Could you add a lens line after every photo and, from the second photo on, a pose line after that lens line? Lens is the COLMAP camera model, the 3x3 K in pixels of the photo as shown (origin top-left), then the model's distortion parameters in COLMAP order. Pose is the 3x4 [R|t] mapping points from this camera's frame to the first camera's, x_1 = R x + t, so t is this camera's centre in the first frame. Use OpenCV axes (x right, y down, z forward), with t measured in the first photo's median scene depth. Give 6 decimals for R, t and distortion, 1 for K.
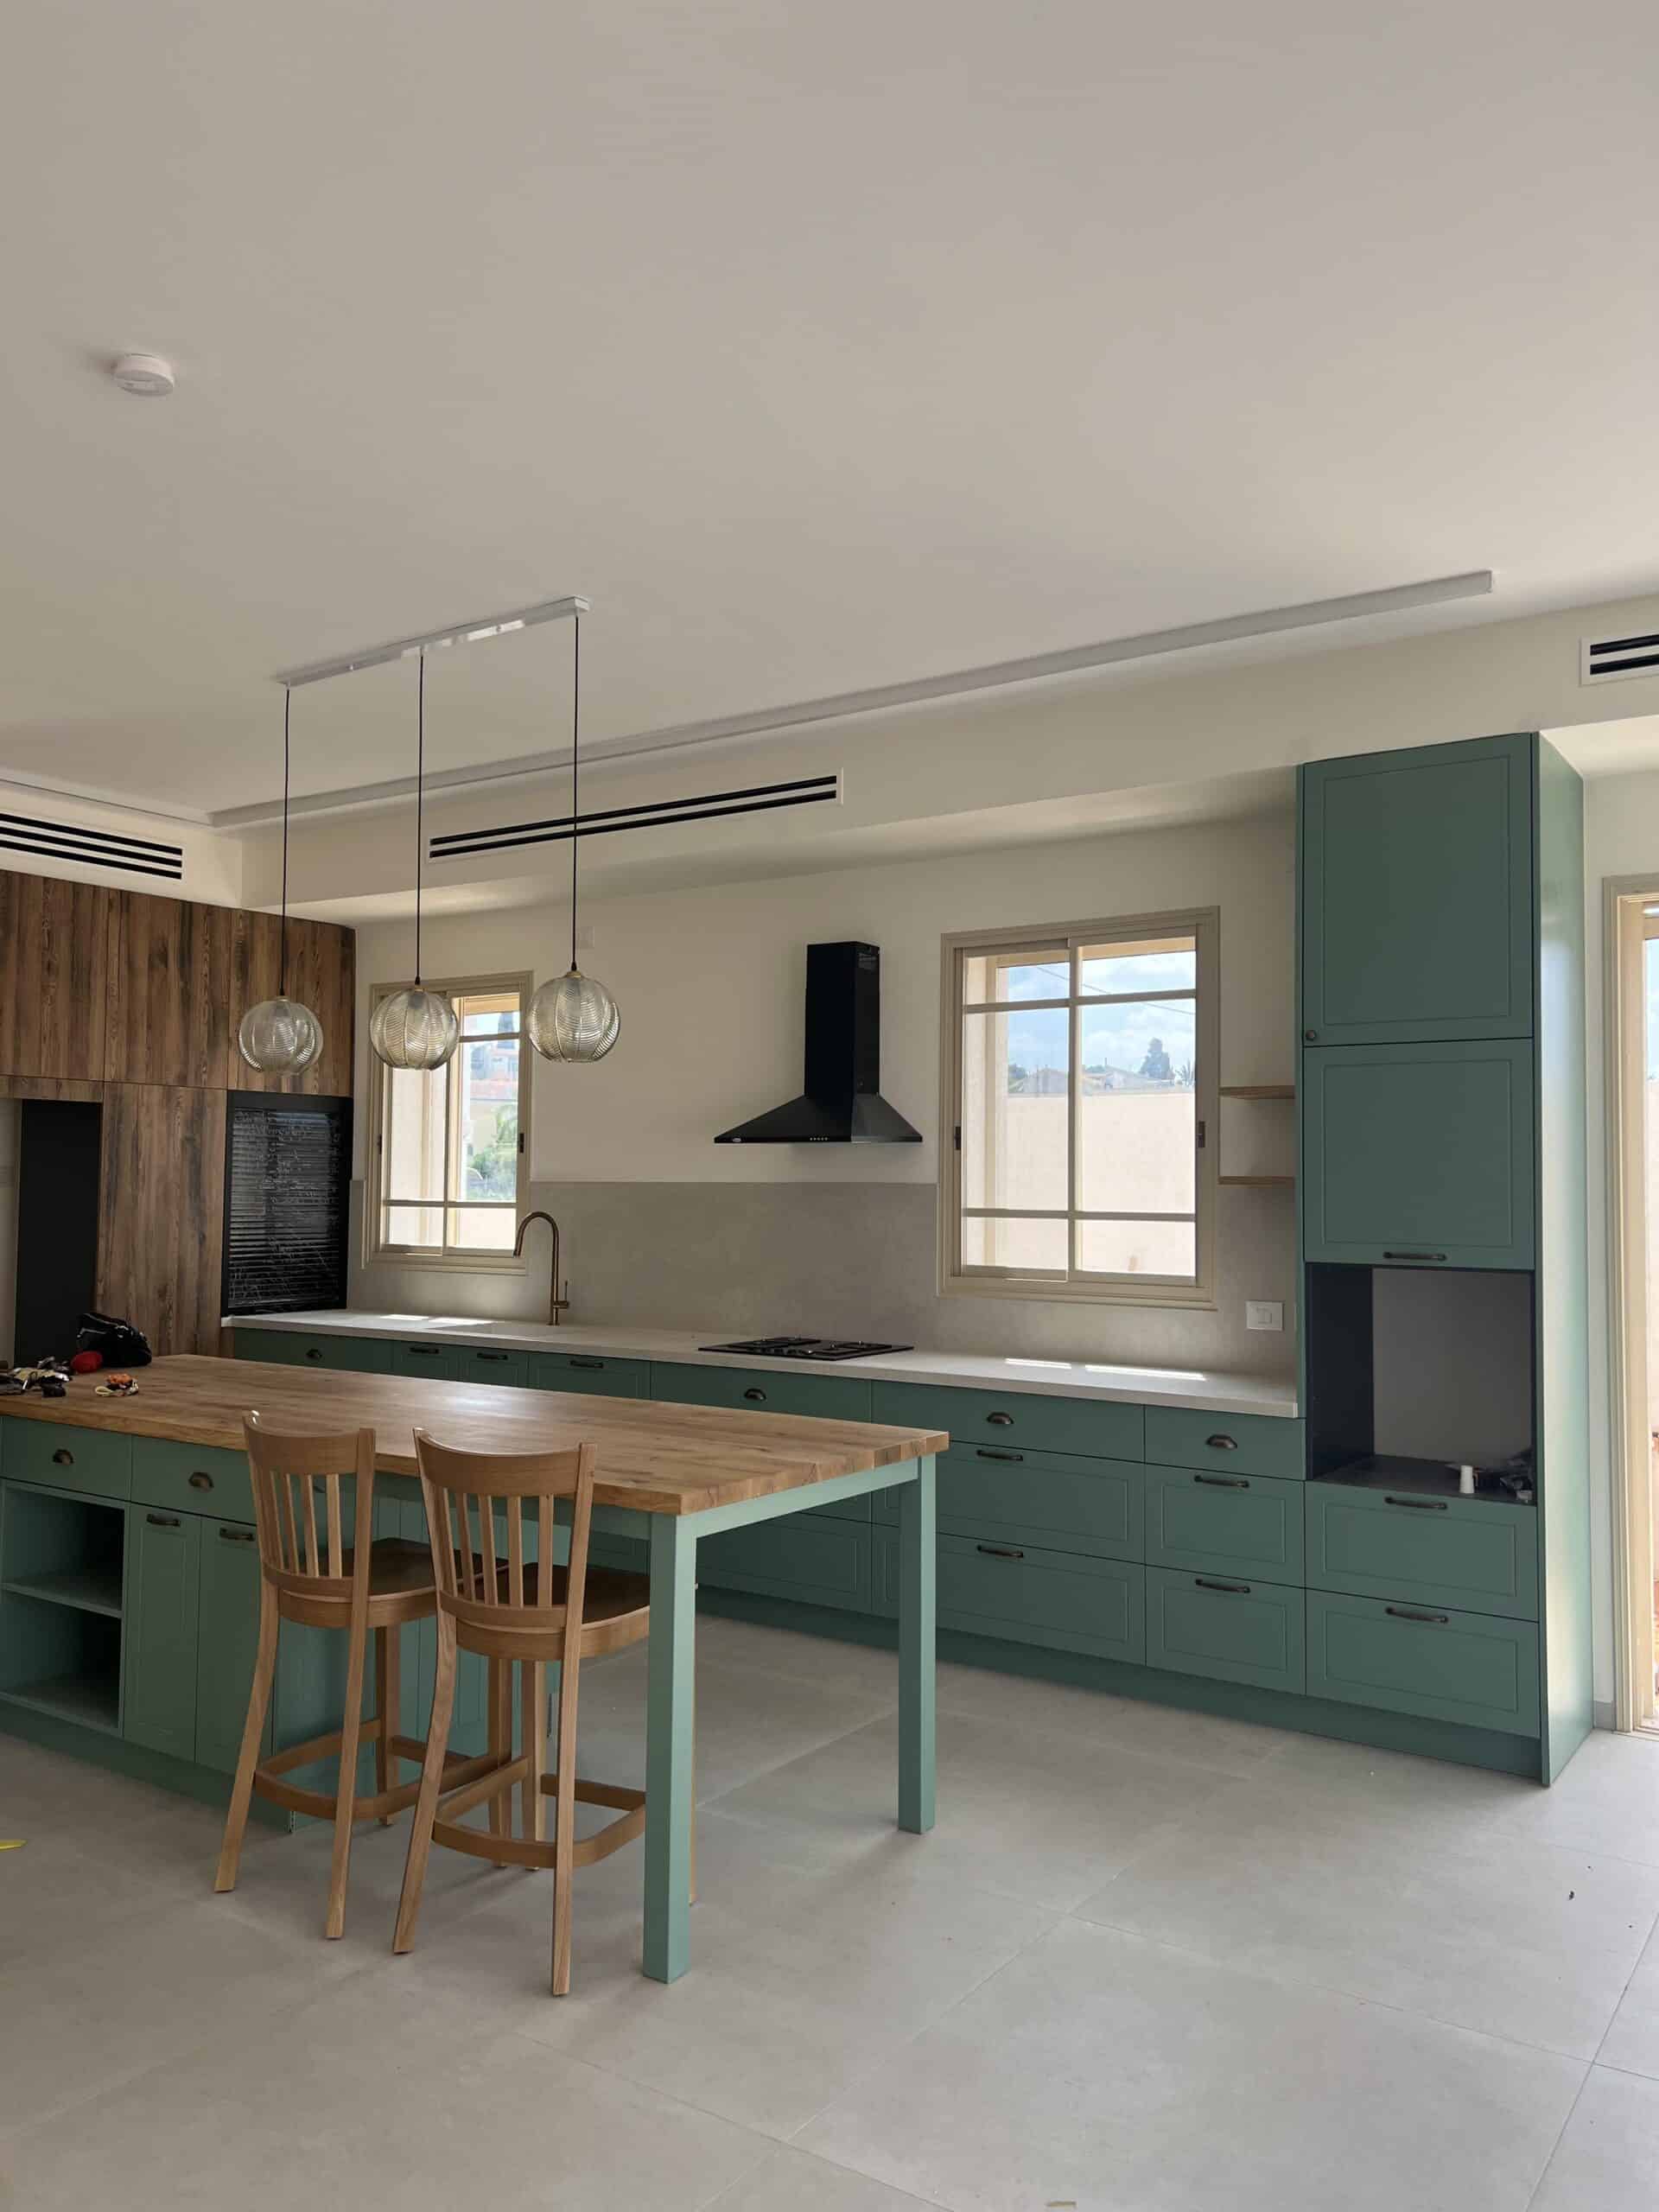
lens RADIAL K [[1656.3, 0, 828.7], [0, 1656.3, 1125.4], [0, 0, 1]] dist [0.090883, -0.131785]
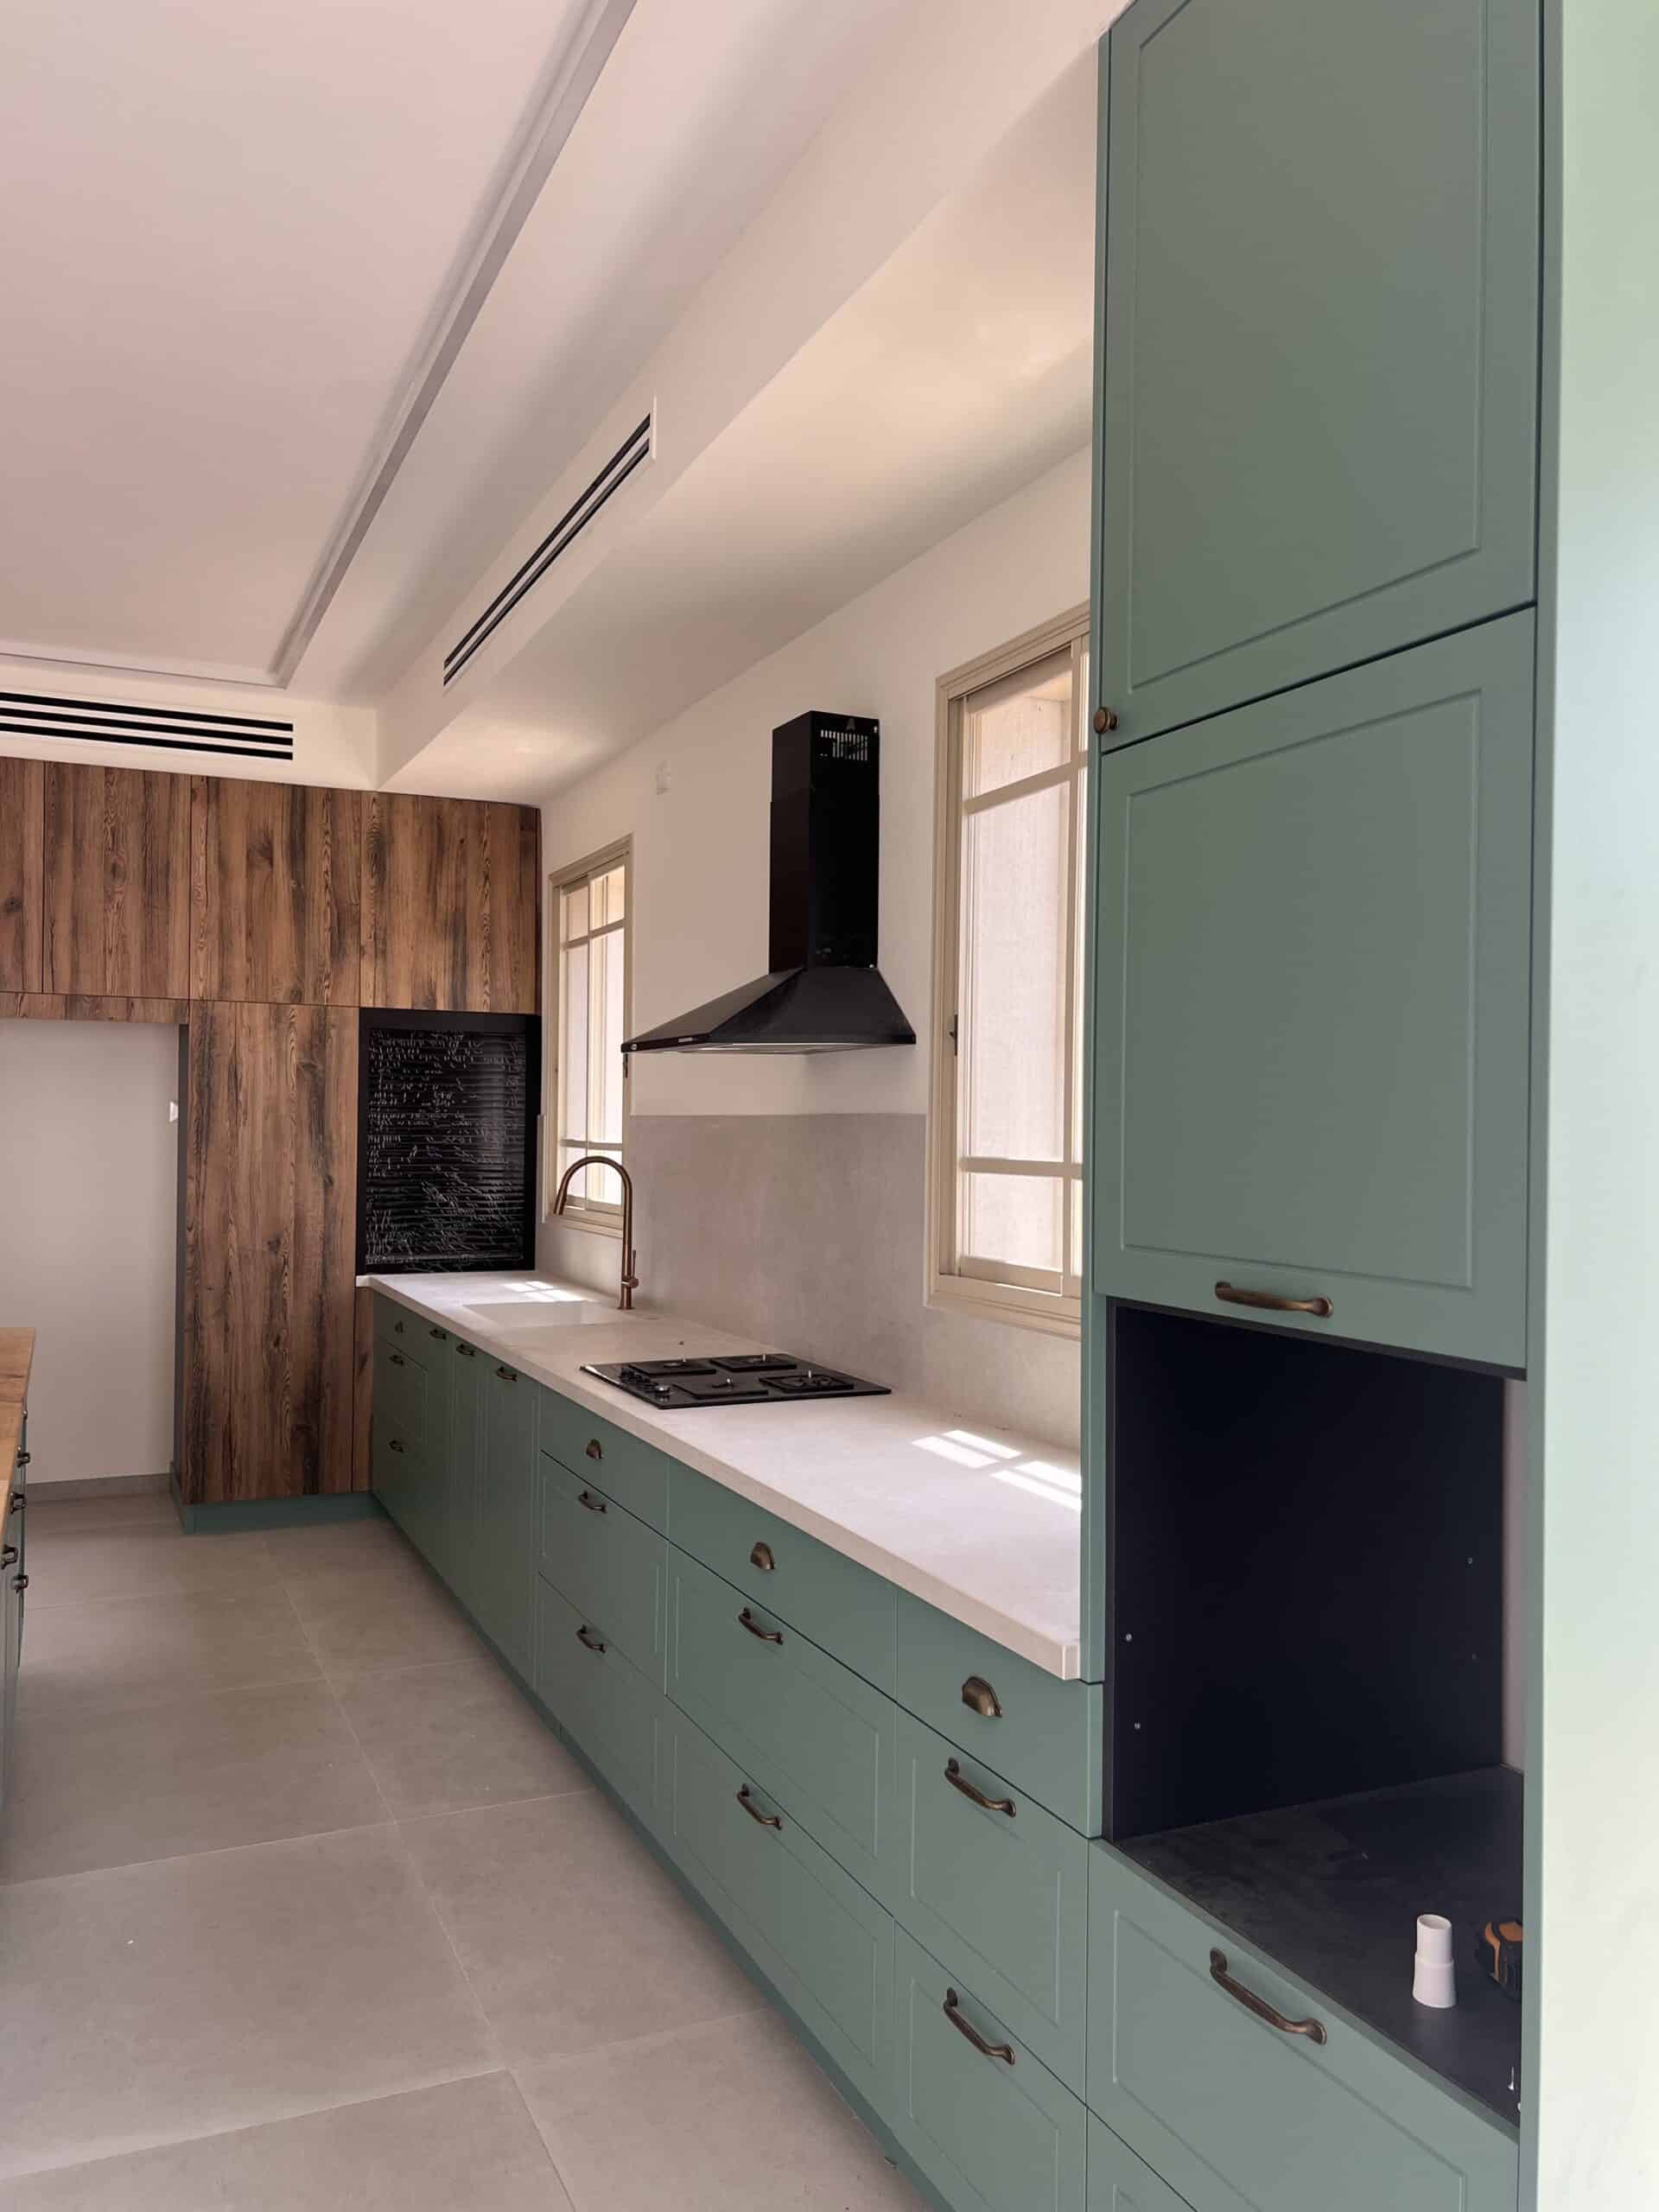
lens RADIAL K [[1656.3, 0, 828.7], [0, 1656.3, 1125.4], [0, 0, 1]] dist [0.090883, -0.131785]
pose [[0.856199, 0.000501, -0.516646, 0.295120], [0.016561, 0.999459, 0.028415, 0.019293], [0.516380, -0.032886, 0.855728, 0.422644]]
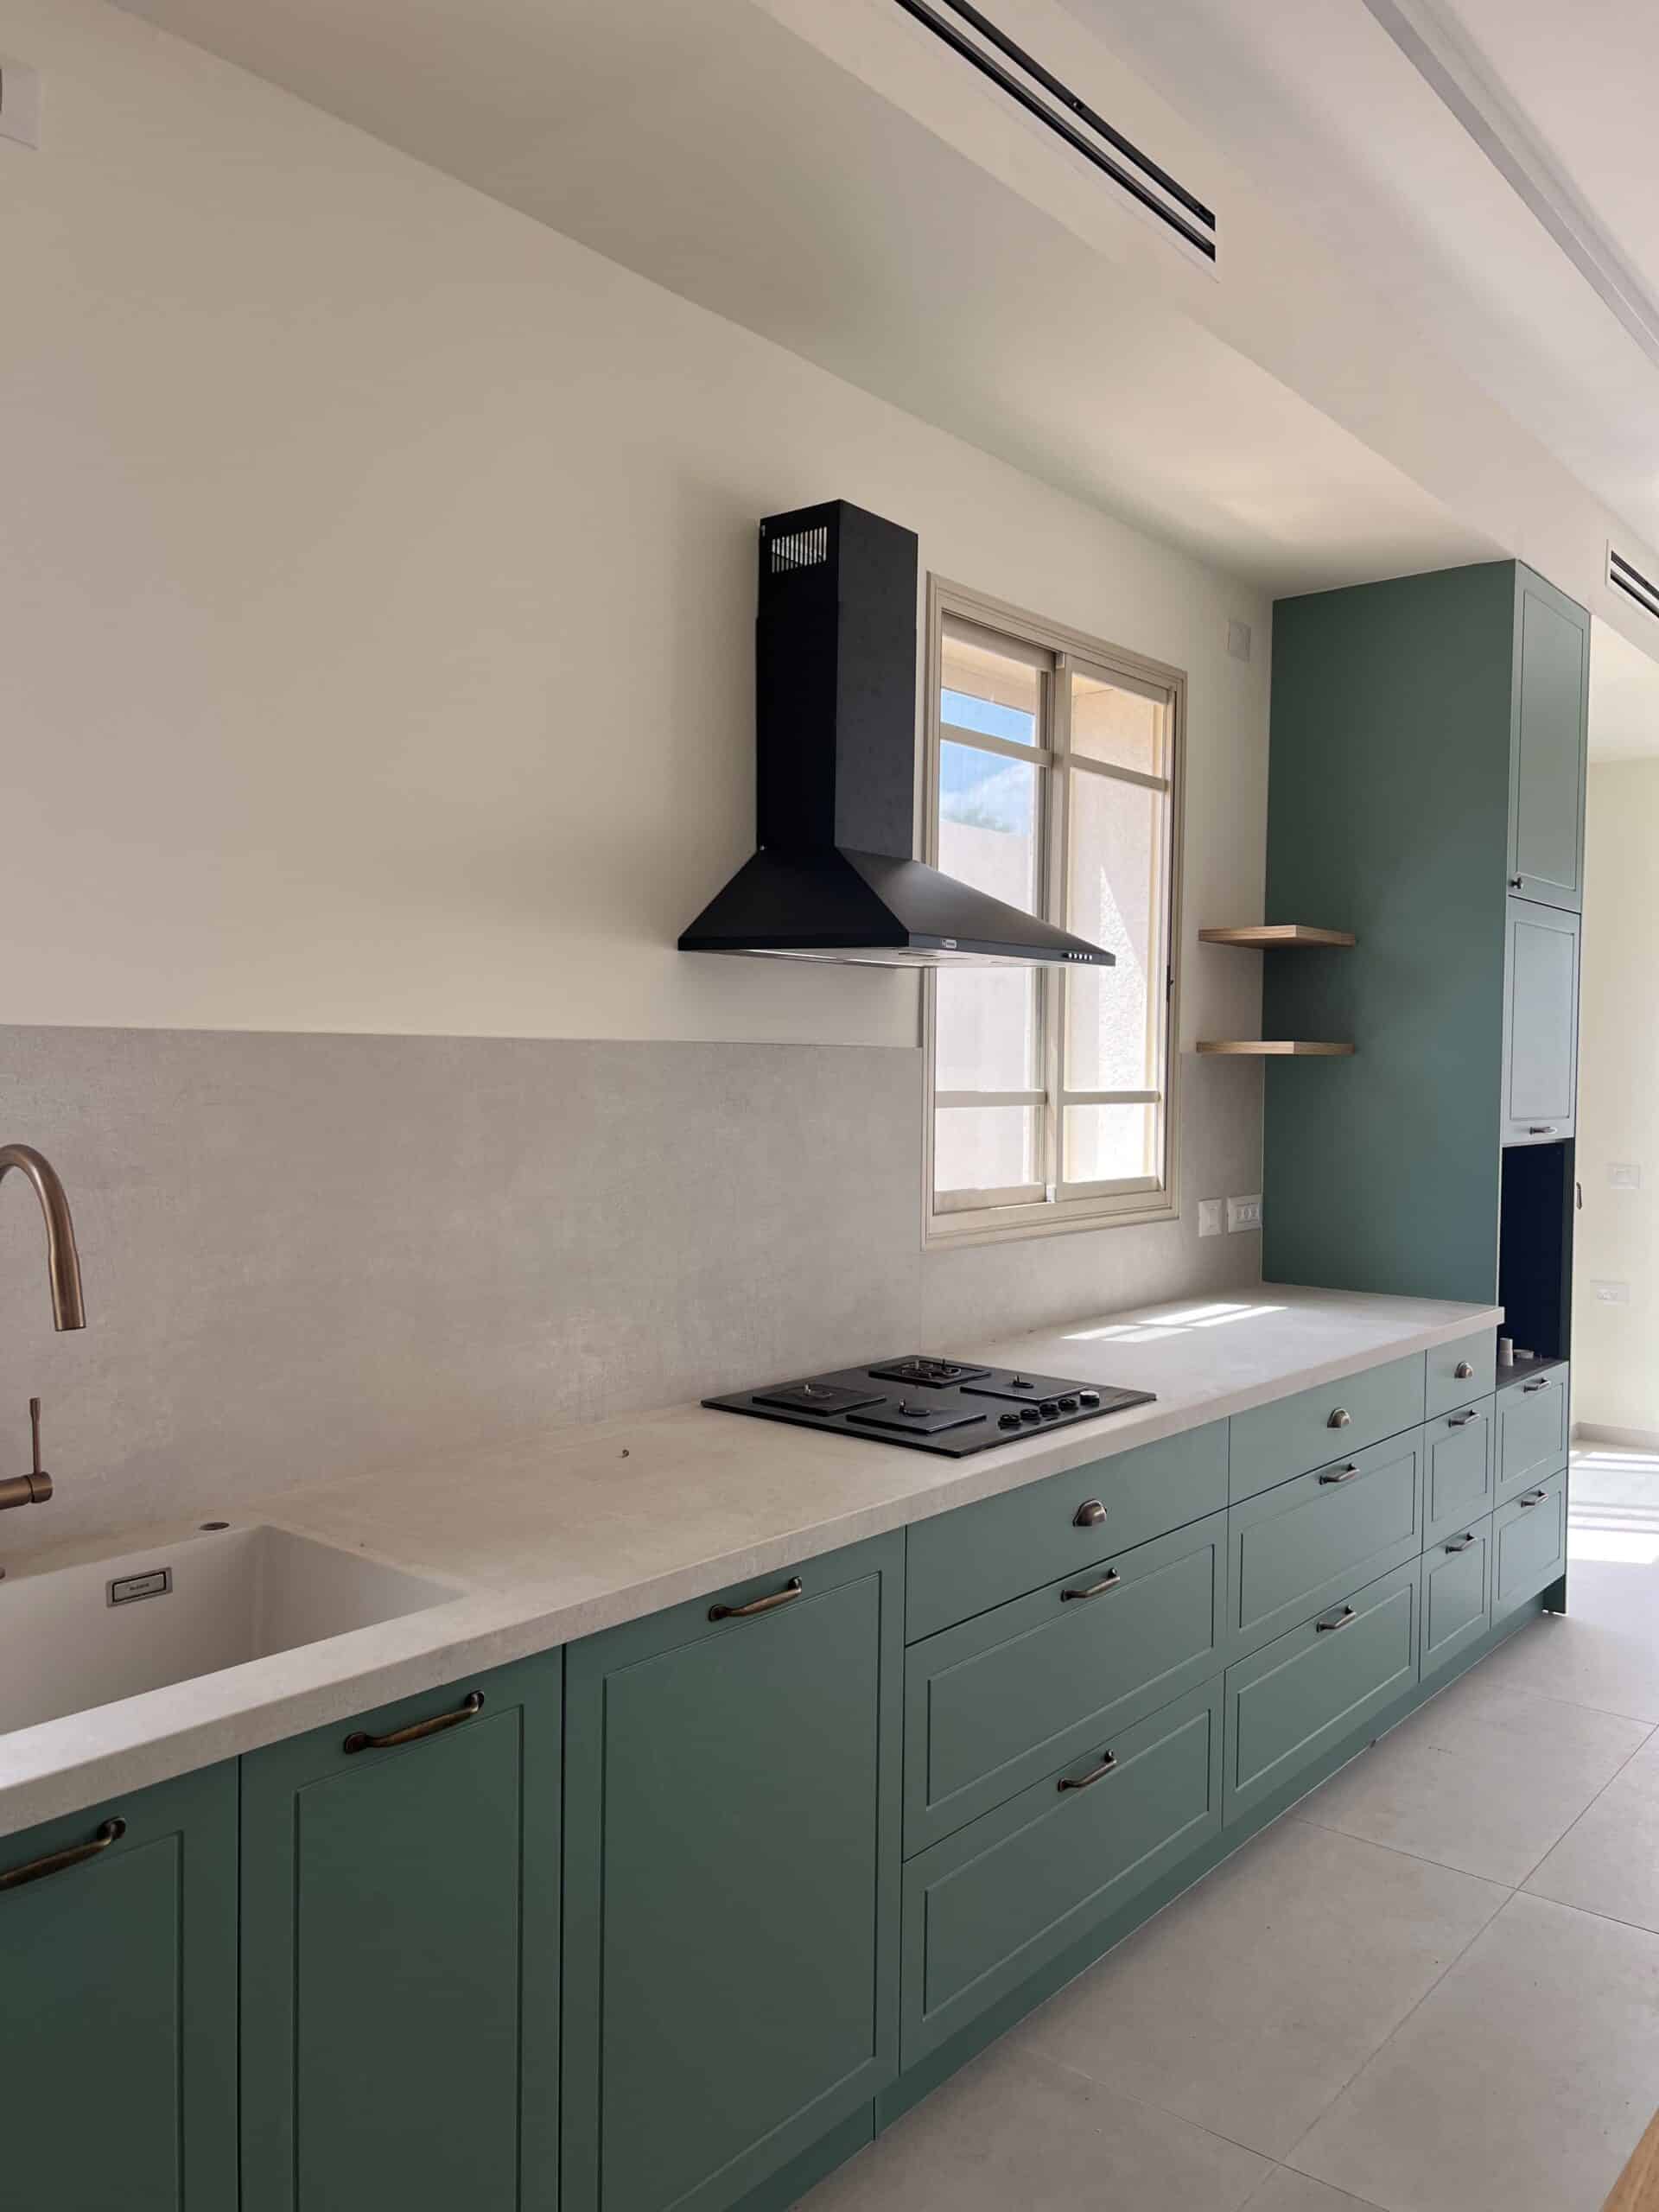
lens RADIAL K [[1656.3, 0, 828.7], [0, 1656.3, 1125.4], [0, 0, 1]] dist [0.090883, -0.131785]
pose [[0.089634, -0.049203, 0.994759, -0.413515], [-0.049626, 0.997318, 0.053801, 0.028597], [-0.994738, -0.054188, 0.086952, 0.856360]]
